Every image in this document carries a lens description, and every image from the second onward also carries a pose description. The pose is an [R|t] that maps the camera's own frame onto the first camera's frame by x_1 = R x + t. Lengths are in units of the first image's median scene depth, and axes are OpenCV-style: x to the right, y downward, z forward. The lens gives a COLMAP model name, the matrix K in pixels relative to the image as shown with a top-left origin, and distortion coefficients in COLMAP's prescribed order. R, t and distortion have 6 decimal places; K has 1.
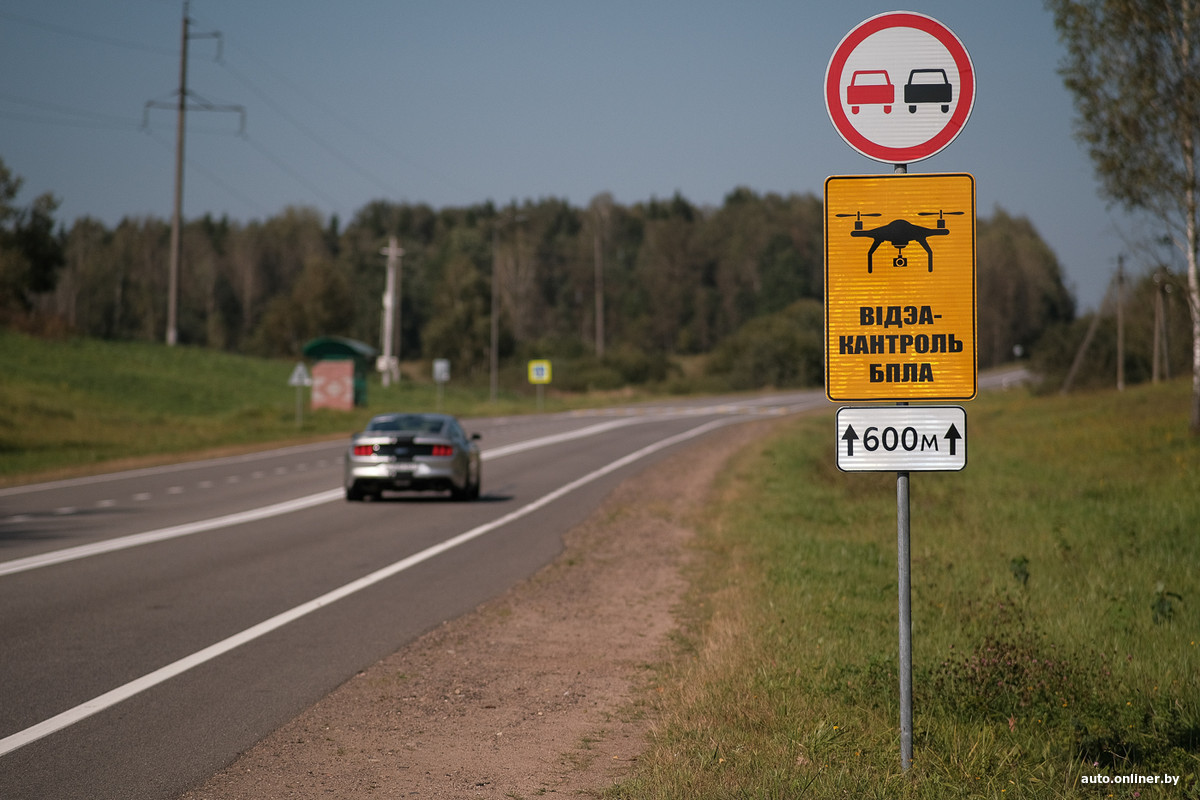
lens RADIAL K [[6428.0, 0, 622.2], [0, 6428.0, 459.1], [0, 0, 1]] dist [1.270851, 0.000000]
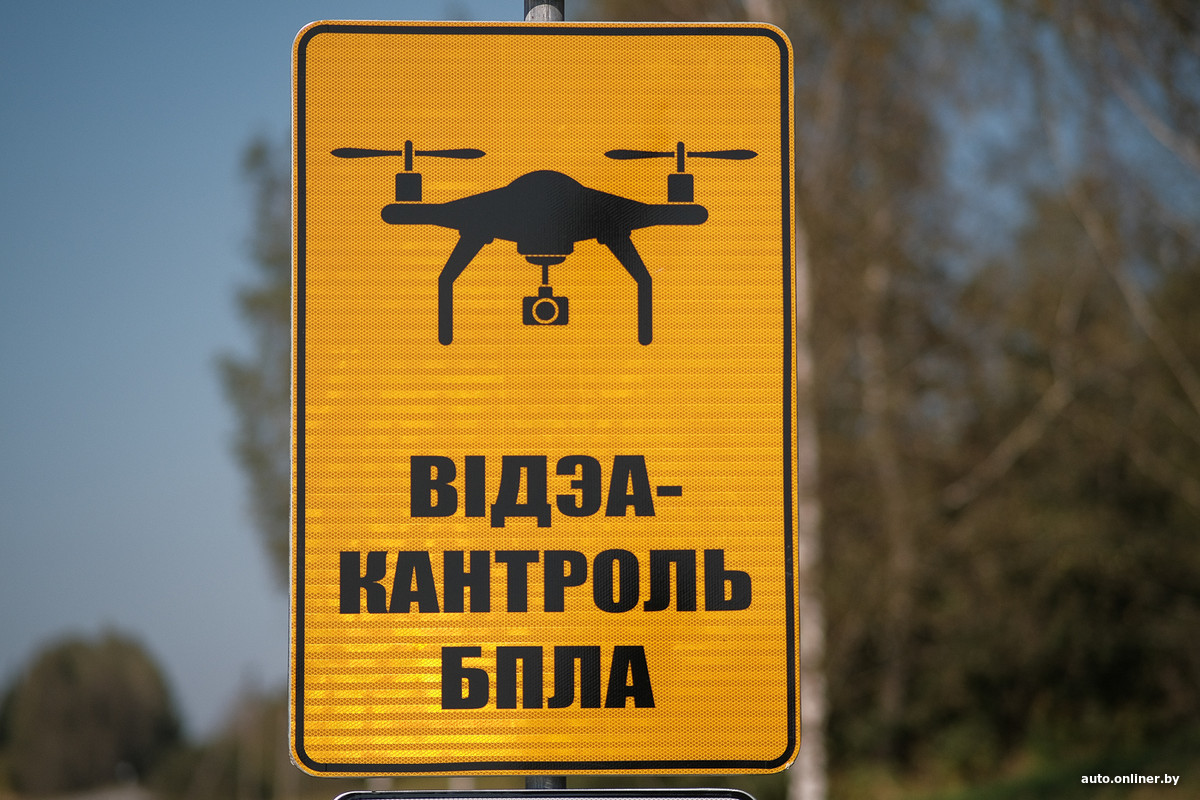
lens RADIAL K [[6428.0, 0, 554.0], [0, 6428.0, 320.4], [0, 0, 1]] dist [1.270851, 0.000000]
pose [[0.999700, 0.008392, 0.022995, 0.036523], [-0.006929, 0.997990, -0.062988, -0.011037], [-0.023477, 0.062810, 0.997749, 0.698337]]
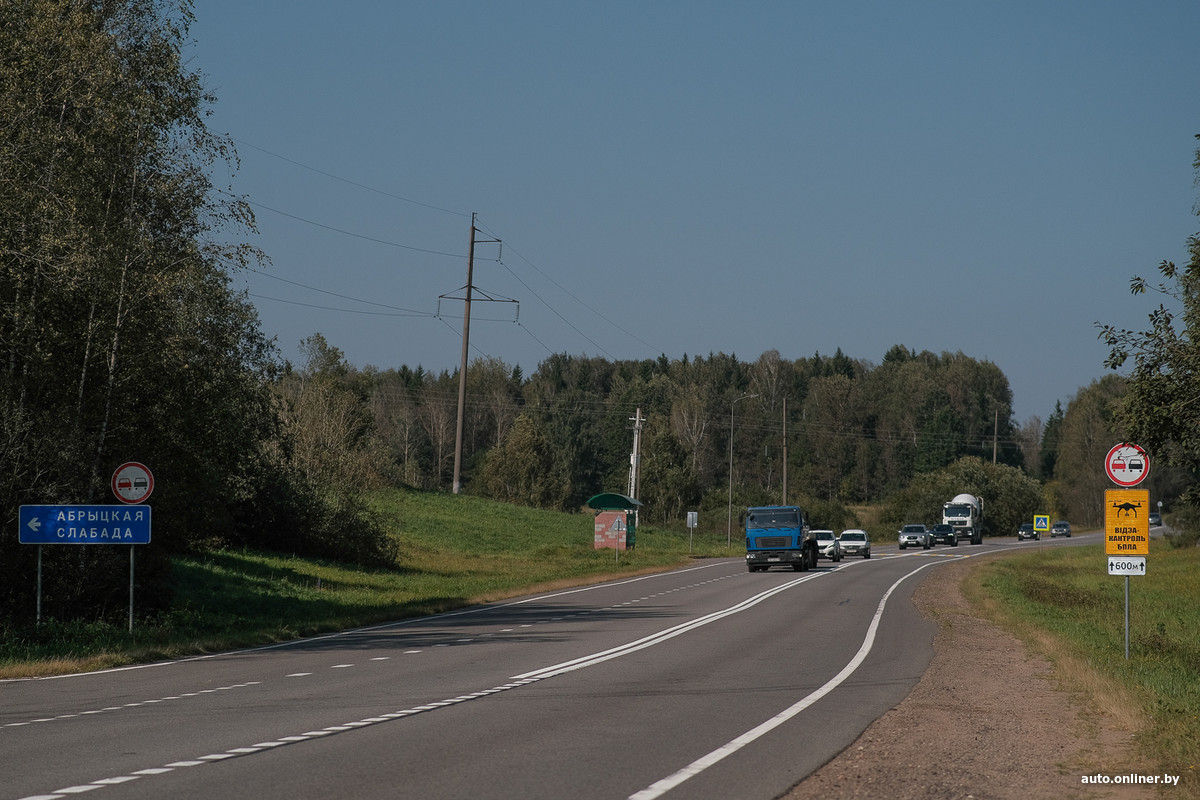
lens RADIAL K [[6428.0, 0, 599.6], [0, 6428.0, 411.3], [0, 0, 1]] dist [1.270851, 0.000000]
pose [[0.999576, 0.014842, -0.025049, -0.153147], [-0.015571, 0.999454, -0.029153, 0.019708], [0.024602, 0.029531, 0.999261, -2.479948]]
